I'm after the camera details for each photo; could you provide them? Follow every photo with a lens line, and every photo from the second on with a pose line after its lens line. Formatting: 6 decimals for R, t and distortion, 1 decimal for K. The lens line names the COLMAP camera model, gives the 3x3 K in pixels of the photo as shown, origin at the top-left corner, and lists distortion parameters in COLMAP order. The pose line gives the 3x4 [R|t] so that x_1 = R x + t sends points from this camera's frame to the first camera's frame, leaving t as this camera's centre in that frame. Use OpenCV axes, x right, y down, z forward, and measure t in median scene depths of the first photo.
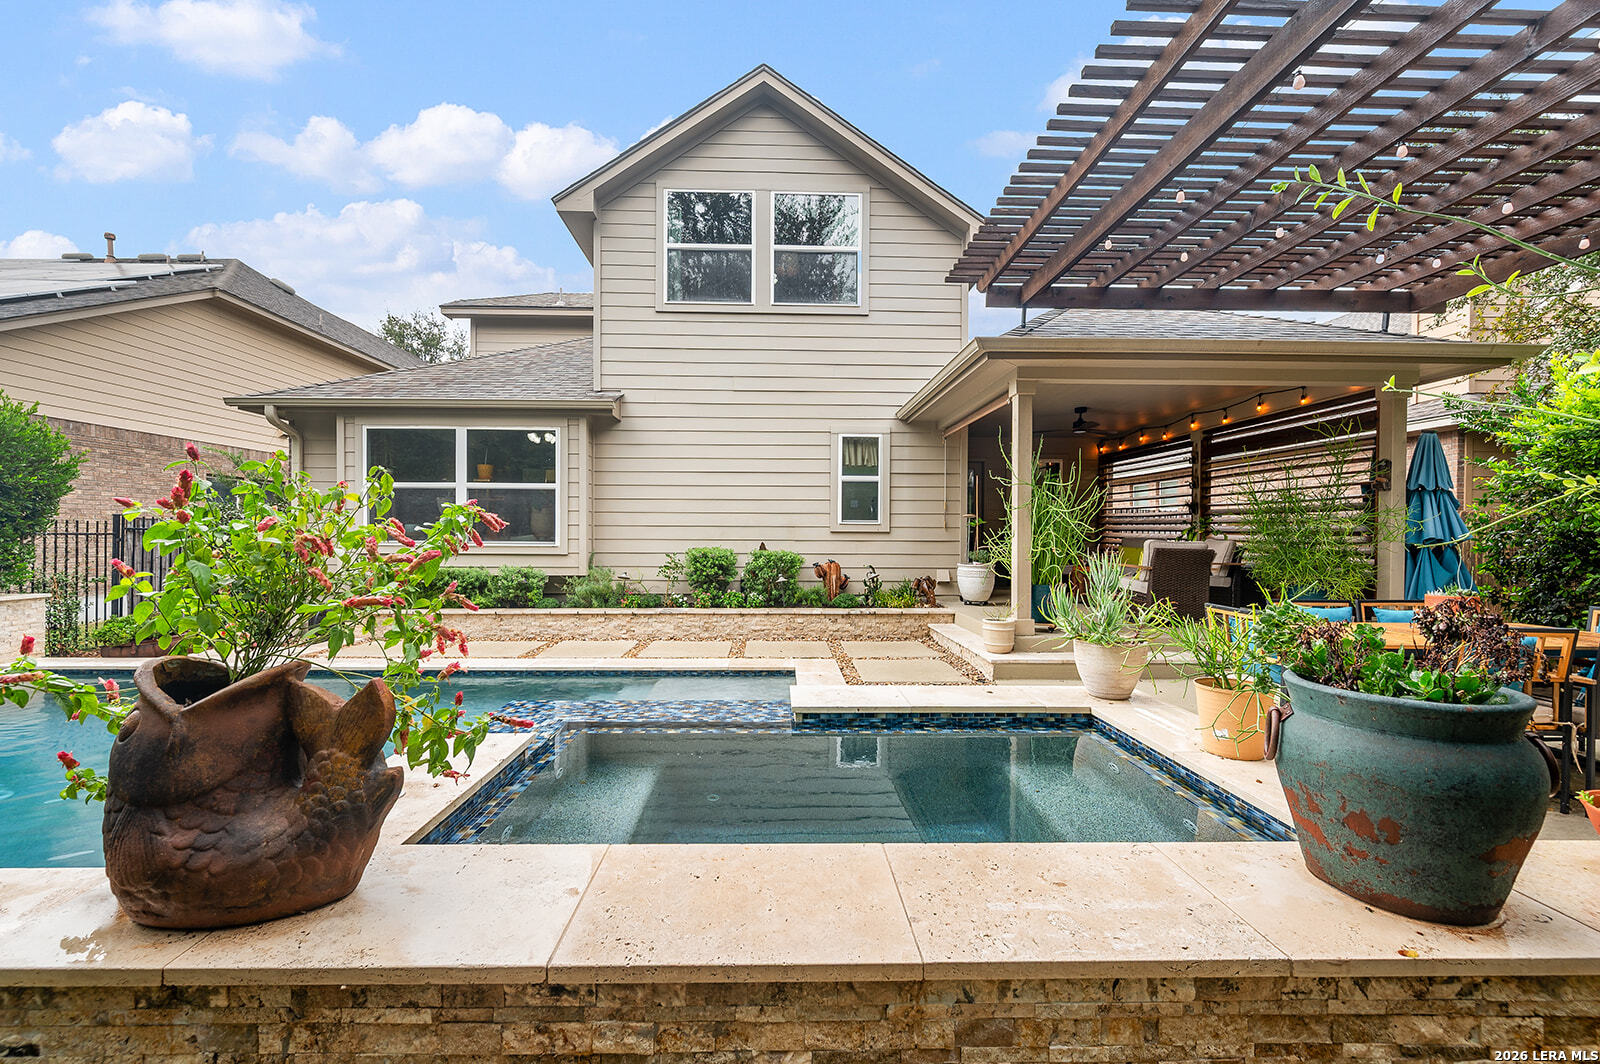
lens RADIAL K [[653.5, 0, 788.0], [0, 653.5, 537.5], [0, 0, 1]] dist [0.000841, 0.000090]
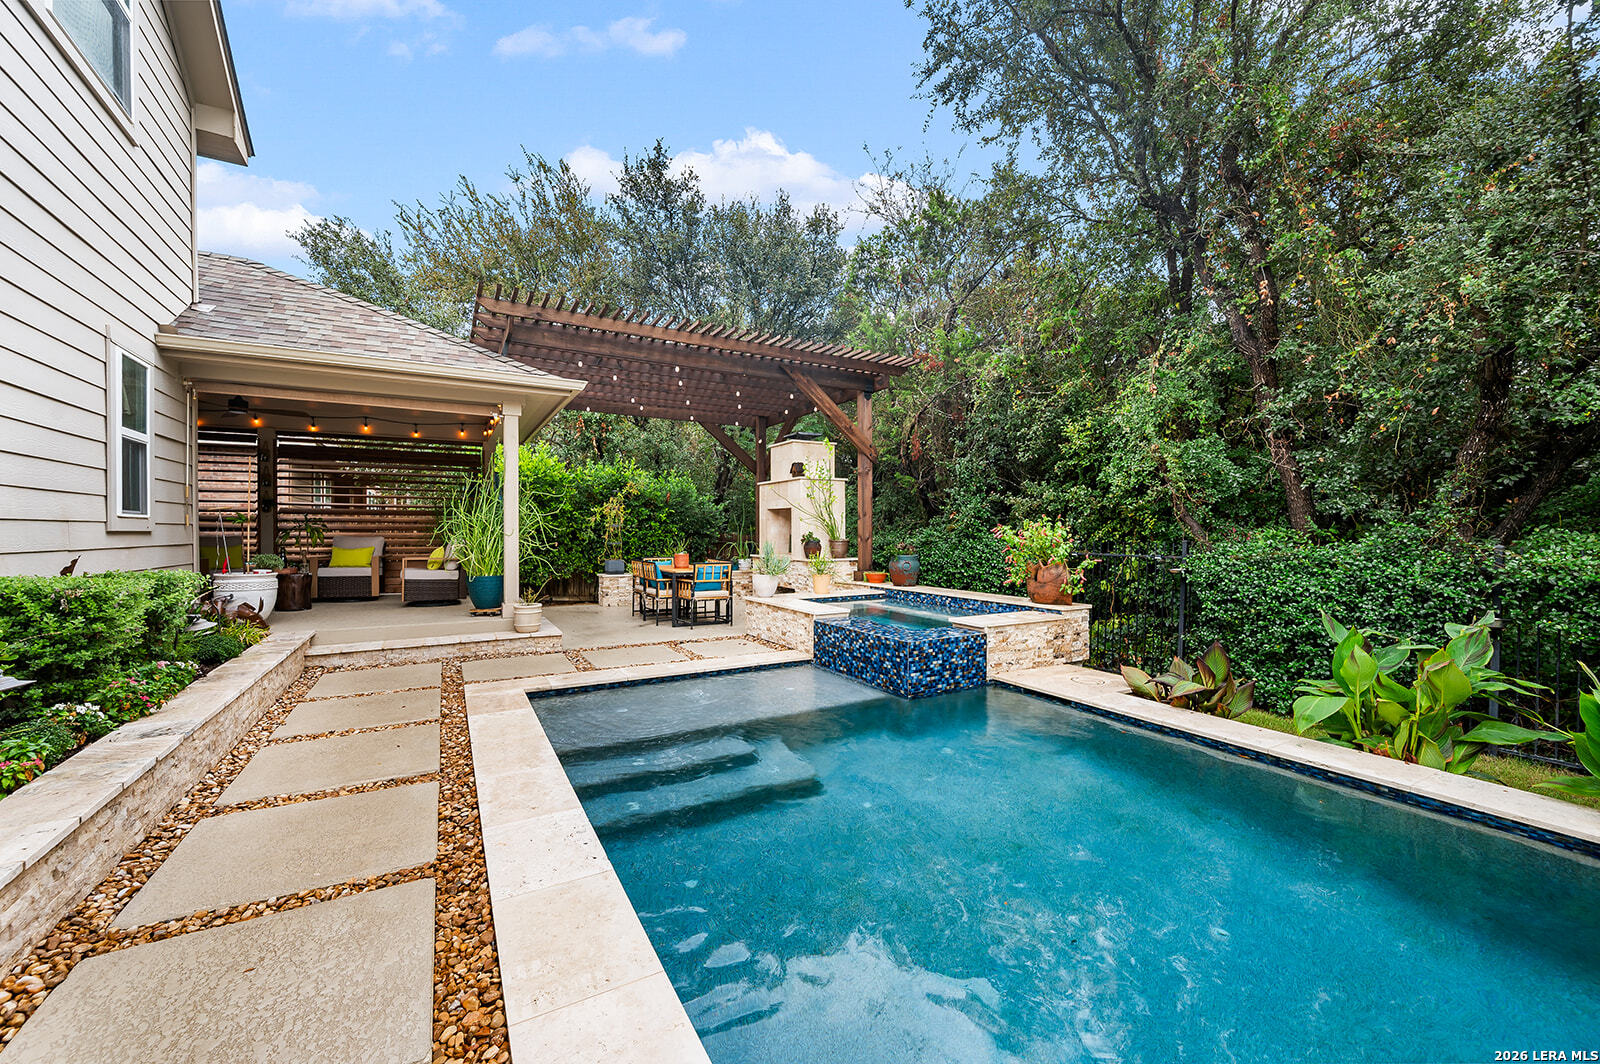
lens RADIAL K [[622.6, 0, 800.0], [0, 622.6, 532.0], [0, 0, 1]] dist [-0.000421, -0.000072]
pose [[-0.484822, -0.007762, 0.874578, -0.639373], [0.005720, 0.999911, 0.012046, -0.012038], [-0.874594, 0.010842, -0.484735, 0.779883]]
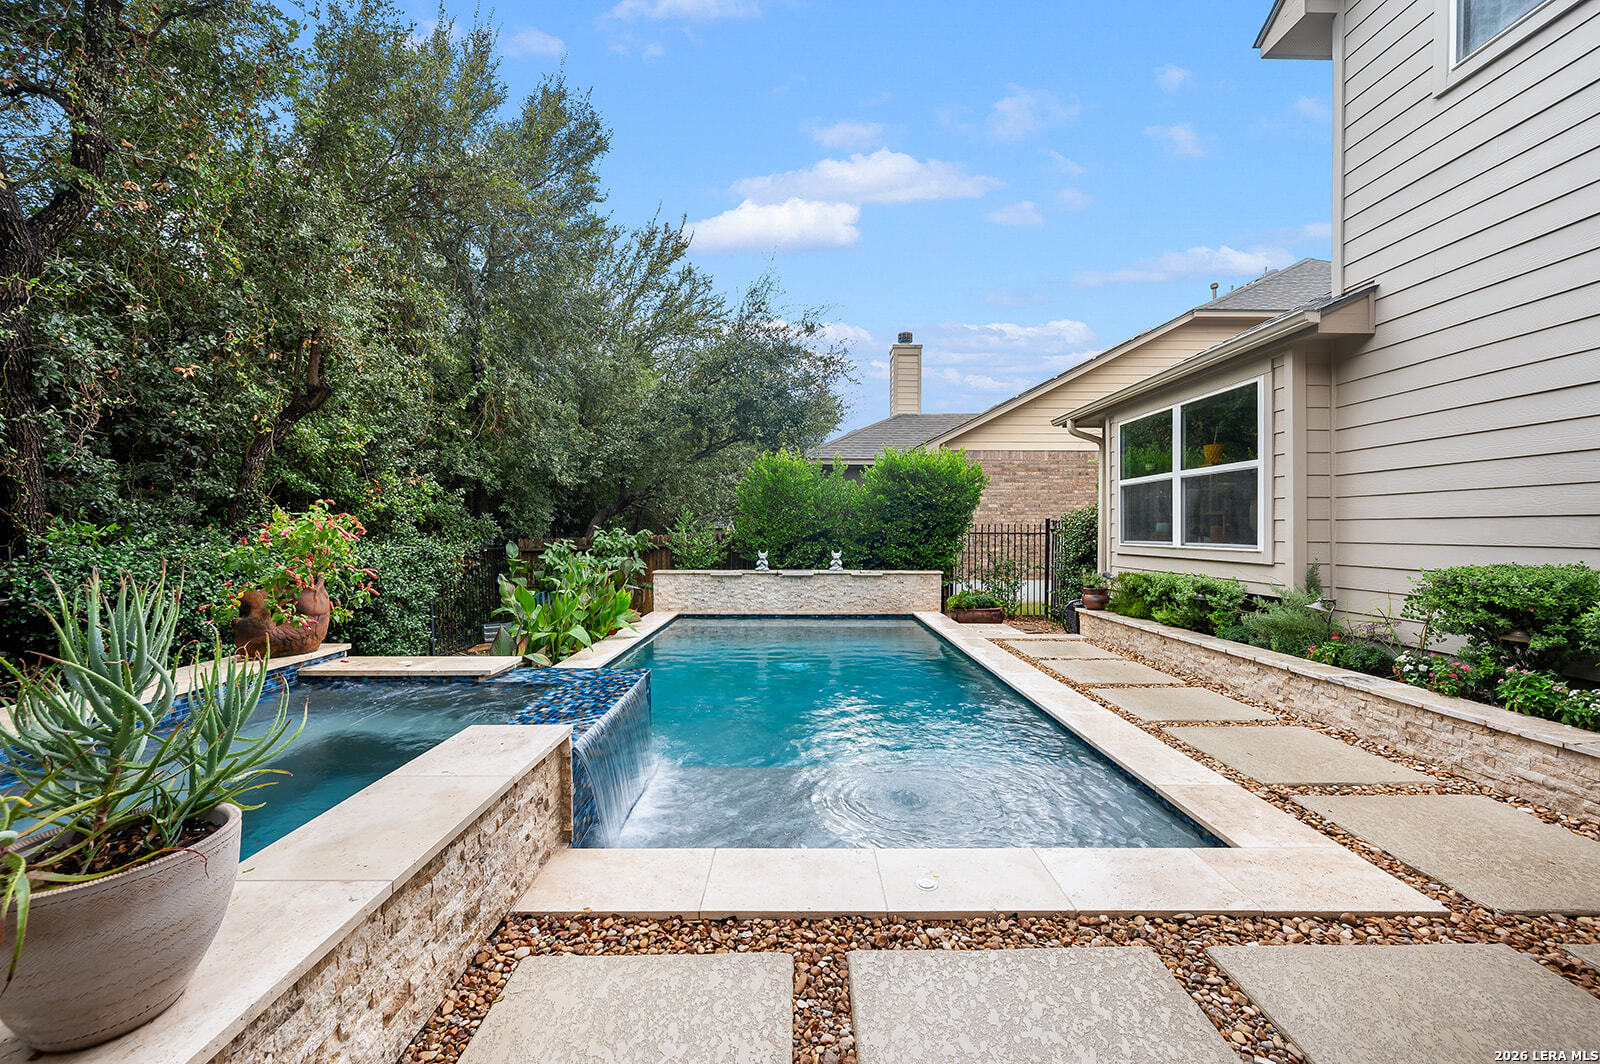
lens RADIAL K [[649.4, 0, 800.0], [0, 649.4, 532.0], [0, 0, 1]] dist [-0.001159, -0.000264]
pose [[-0.008943, -0.002710, -0.999956, 0.314286], [-0.008240, 0.999963, -0.002637, -0.001540], [0.999926, 0.008216, -0.008965, 0.518183]]
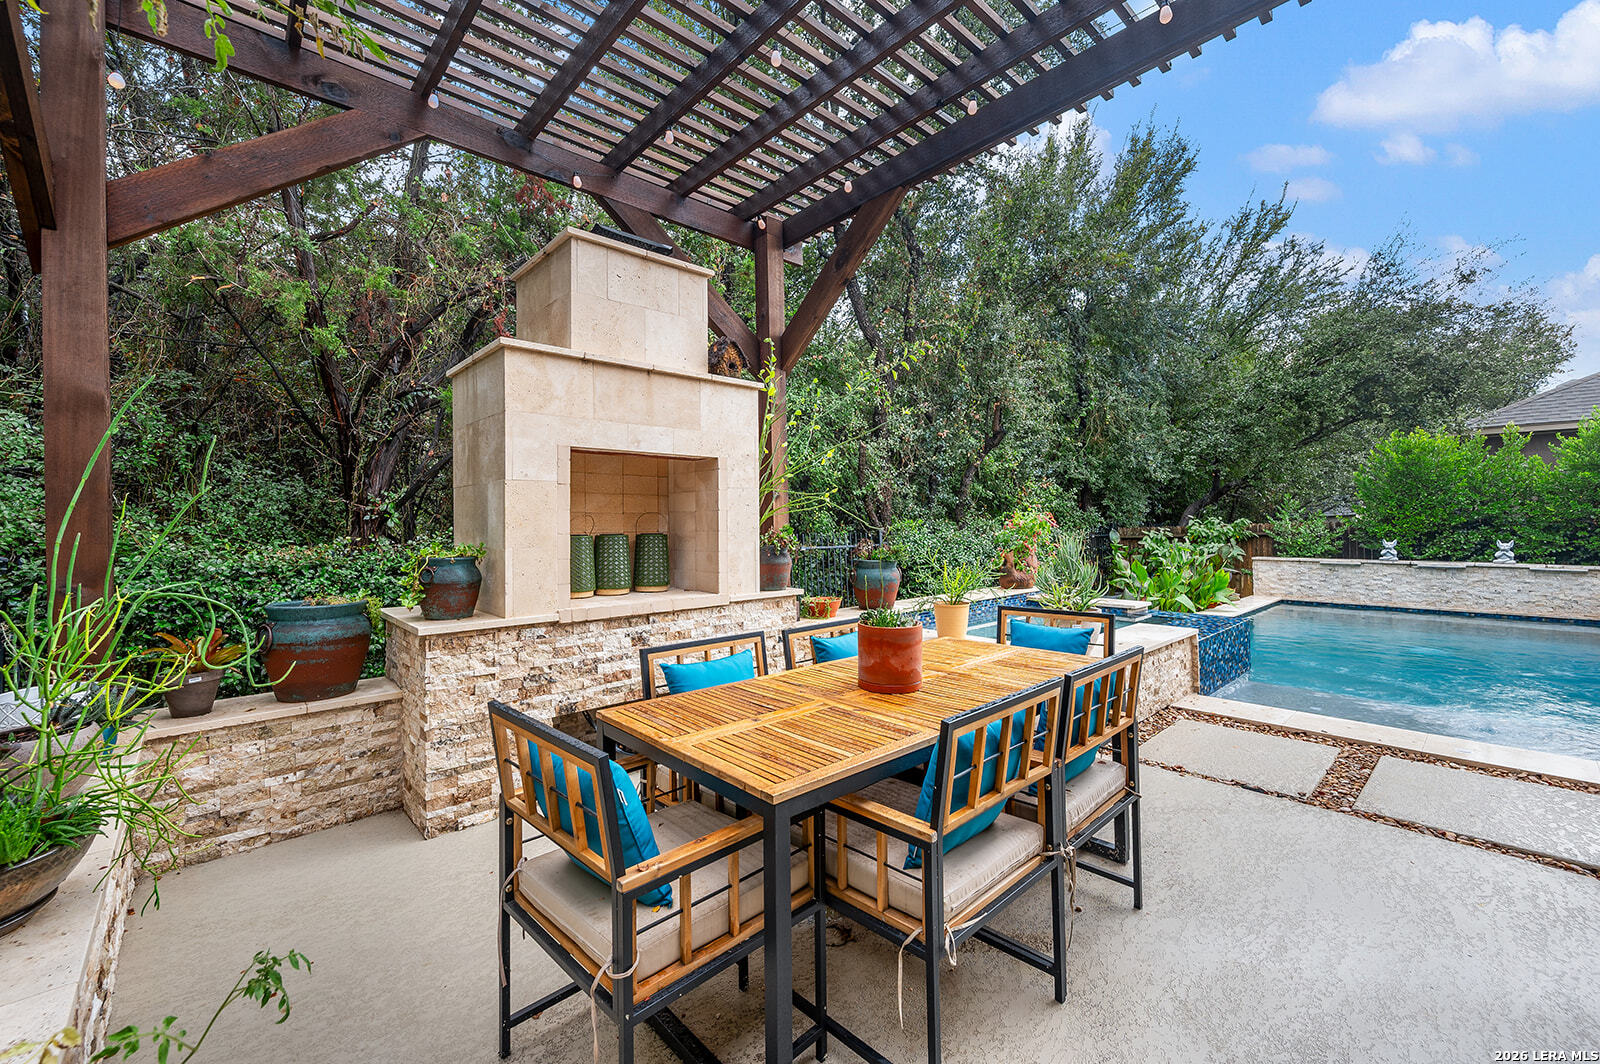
lens RADIAL K [[657.7, 0, 799.4], [0, 657.7, 515.6], [0, 0, 1]] dist [-0.000624, -0.000163]
pose [[-0.741670, -0.004944, -0.670747, 0.637164], [0.001267, 0.999961, -0.008772, -0.002341], [0.670764, -0.007356, -0.741634, 0.597057]]
